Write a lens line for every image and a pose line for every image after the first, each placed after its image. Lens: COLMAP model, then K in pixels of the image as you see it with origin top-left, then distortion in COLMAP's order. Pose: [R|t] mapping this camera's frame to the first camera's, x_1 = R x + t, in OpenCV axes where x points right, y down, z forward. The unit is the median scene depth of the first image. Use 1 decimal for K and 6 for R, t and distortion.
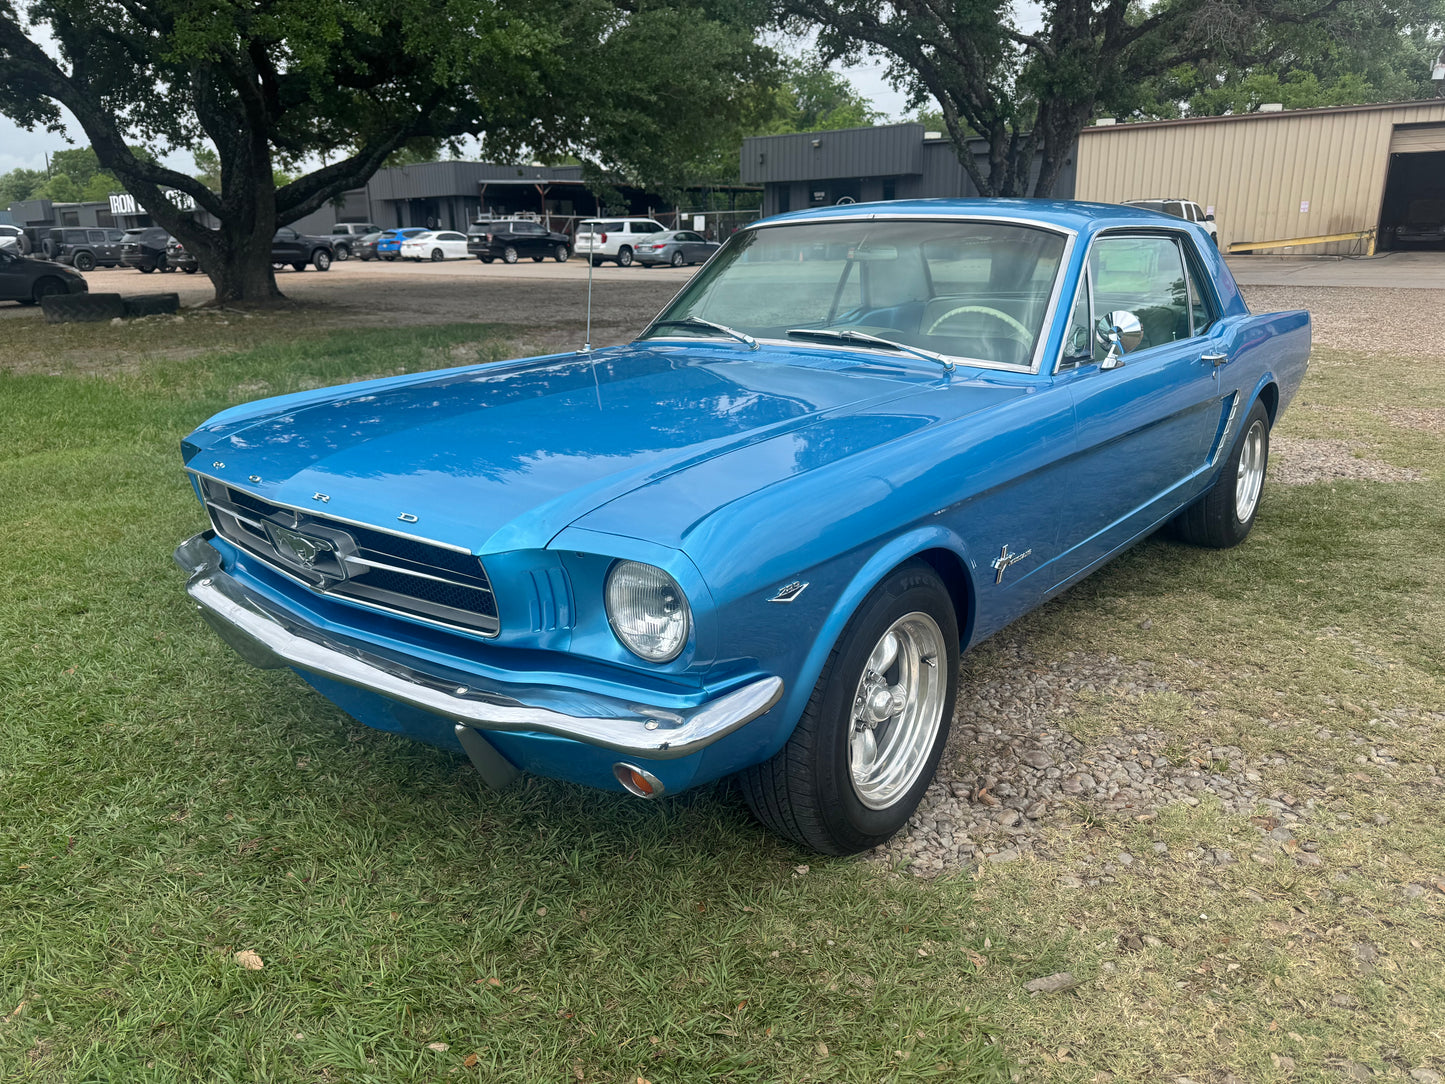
lens RADIAL K [[1057.5, 0, 722.5], [0, 1057.5, 542.0], [0, 0, 1]] dist [0.003859, -0.001262]
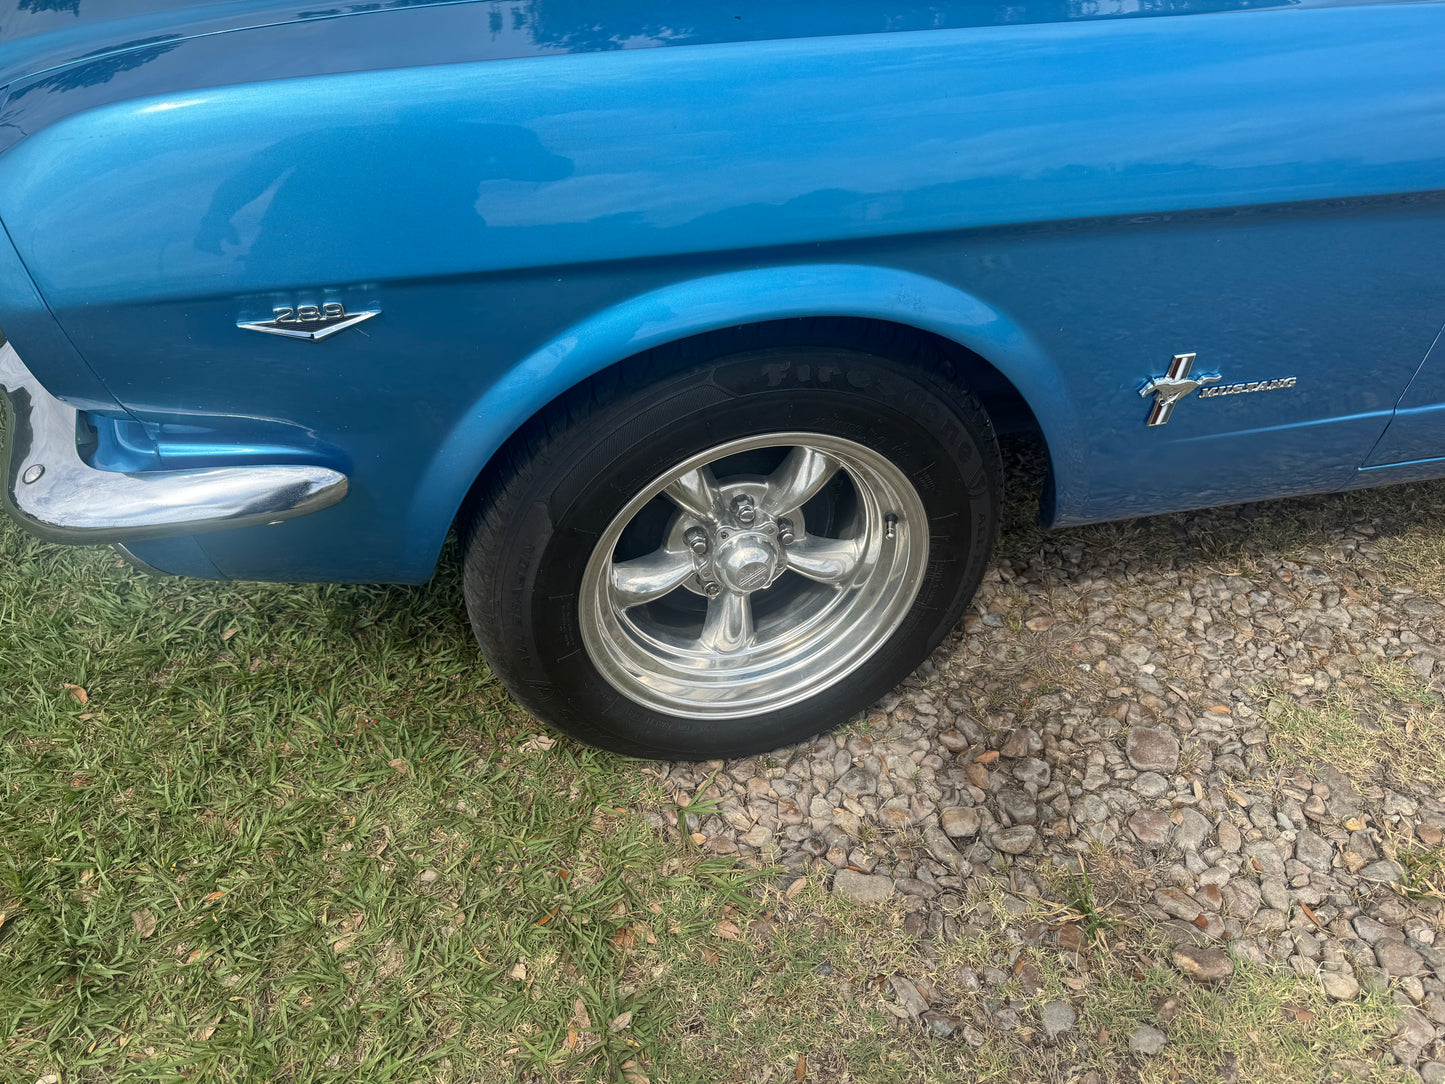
lens RADIAL K [[1021.4, 0, 724.5], [0, 1021.4, 576.8], [0, 0, 1]] dist [-0.000085, -0.003152]
pose [[0.794569, 0.408265, -0.449421, 0.369370], [-0.196216, 0.873126, 0.446262, -0.075233], [0.574595, -0.266402, 0.773867, 0.551278]]
